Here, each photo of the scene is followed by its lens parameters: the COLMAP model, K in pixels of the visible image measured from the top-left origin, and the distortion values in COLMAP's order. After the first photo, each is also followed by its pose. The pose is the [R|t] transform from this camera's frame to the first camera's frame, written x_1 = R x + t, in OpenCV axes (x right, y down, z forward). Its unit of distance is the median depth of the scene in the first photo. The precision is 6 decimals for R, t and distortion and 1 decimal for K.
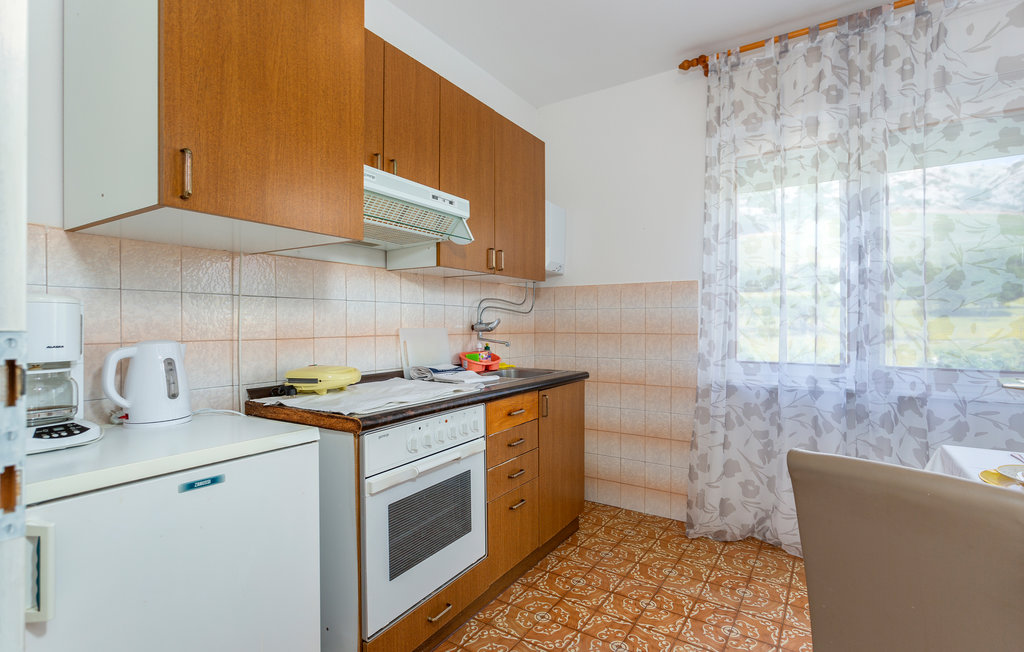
lens RADIAL K [[507.5, 0, 509.6], [0, 507.5, 313.9], [0, 0, 1]] dist [-0.004560, 0.000082]
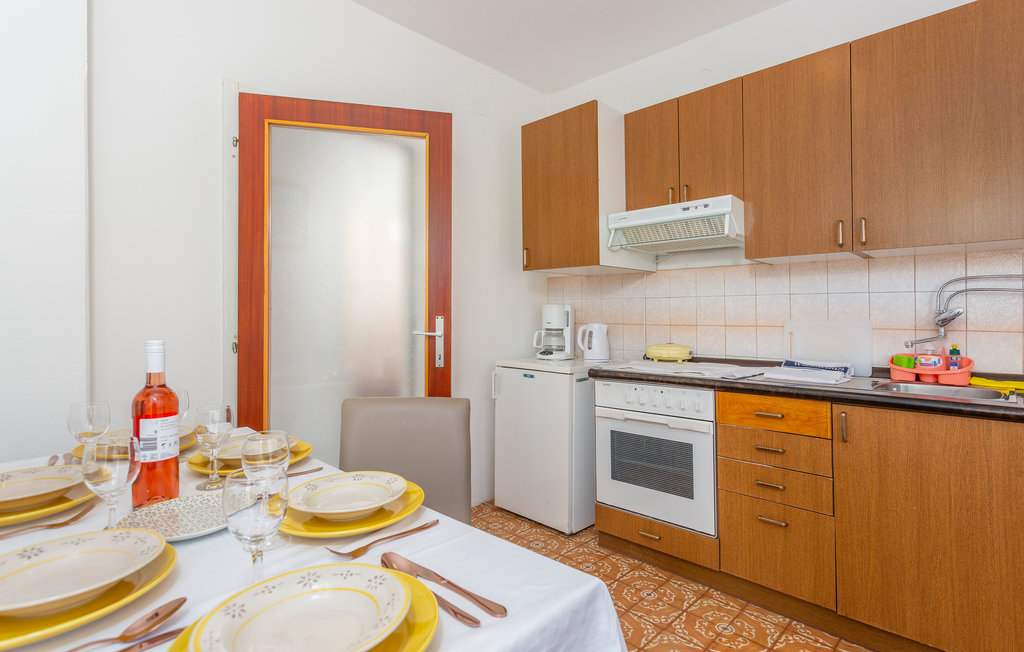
lens RADIAL K [[507.5, 0, 509.6], [0, 507.5, 313.9], [0, 0, 1]] dist [-0.004560, 0.000082]
pose [[-0.246554, -0.006860, -0.969105, 1.104021], [0.013484, 0.999854, -0.010508, 0.024695], [0.969035, -0.015658, -0.246426, 0.882660]]
